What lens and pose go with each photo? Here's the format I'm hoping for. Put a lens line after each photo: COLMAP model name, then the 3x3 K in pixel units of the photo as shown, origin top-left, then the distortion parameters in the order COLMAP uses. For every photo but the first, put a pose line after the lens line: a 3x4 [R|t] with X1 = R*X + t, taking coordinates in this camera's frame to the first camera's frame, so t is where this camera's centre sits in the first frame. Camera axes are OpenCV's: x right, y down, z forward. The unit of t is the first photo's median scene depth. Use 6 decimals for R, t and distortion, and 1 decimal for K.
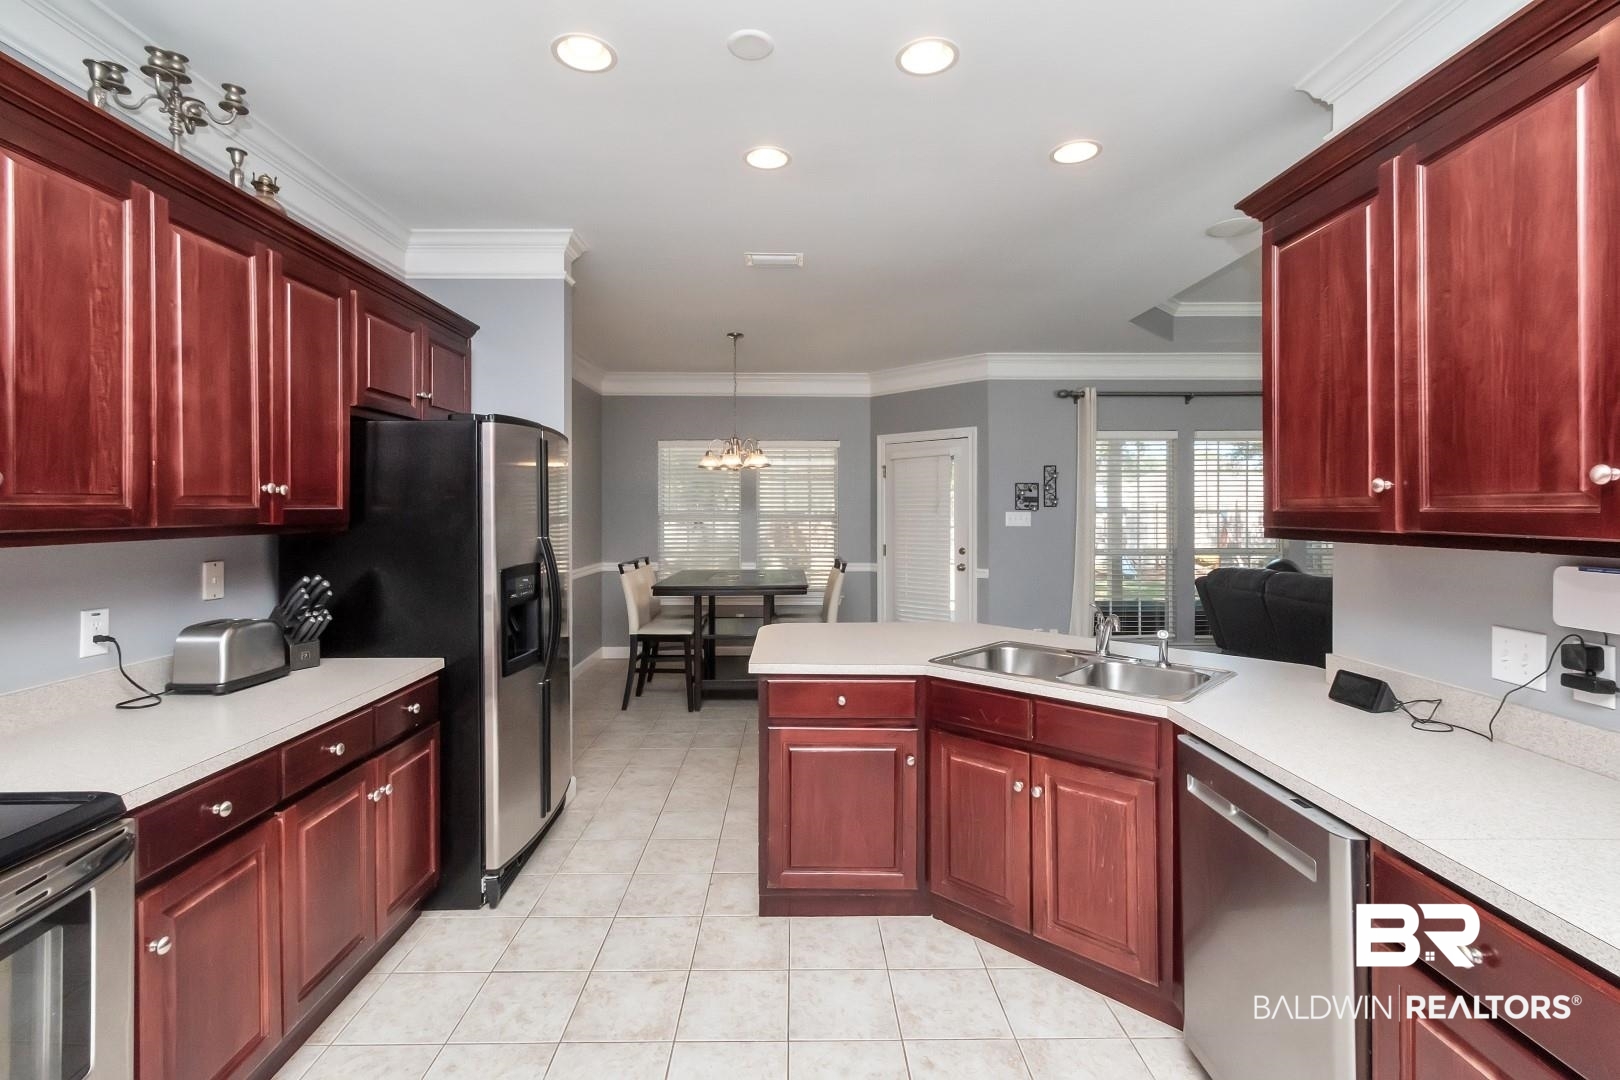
lens RADIAL K [[744.9, 0, 800.6], [0, 744.9, 509.4], [0, 0, 1]] dist [0.000430, -0.000653]
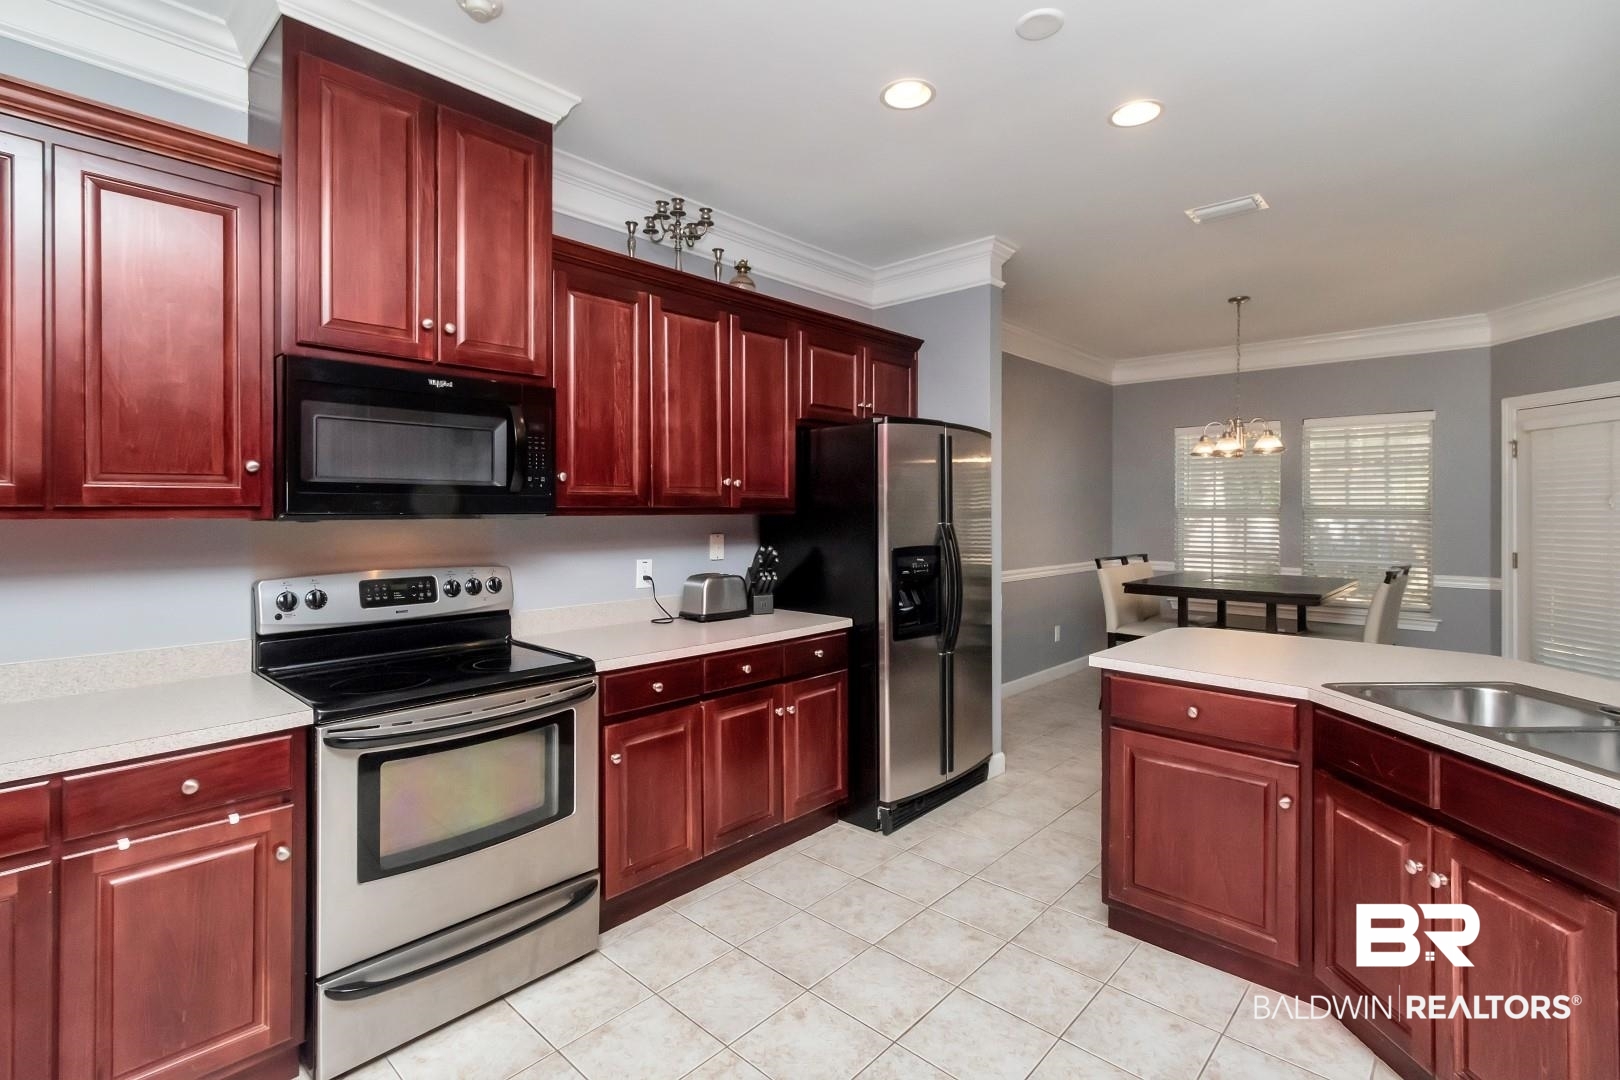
lens RADIAL K [[758.5, 0, 804.2], [0, 758.5, 508.8], [0, 0, 1]] dist [0.002871, -0.000031]
pose [[0.724547, 0.002291, -0.689221, 0.334507], [-0.002352, 0.999997, 0.000851, 0.018333], [0.689221, 0.001004, 0.724550, 0.040578]]
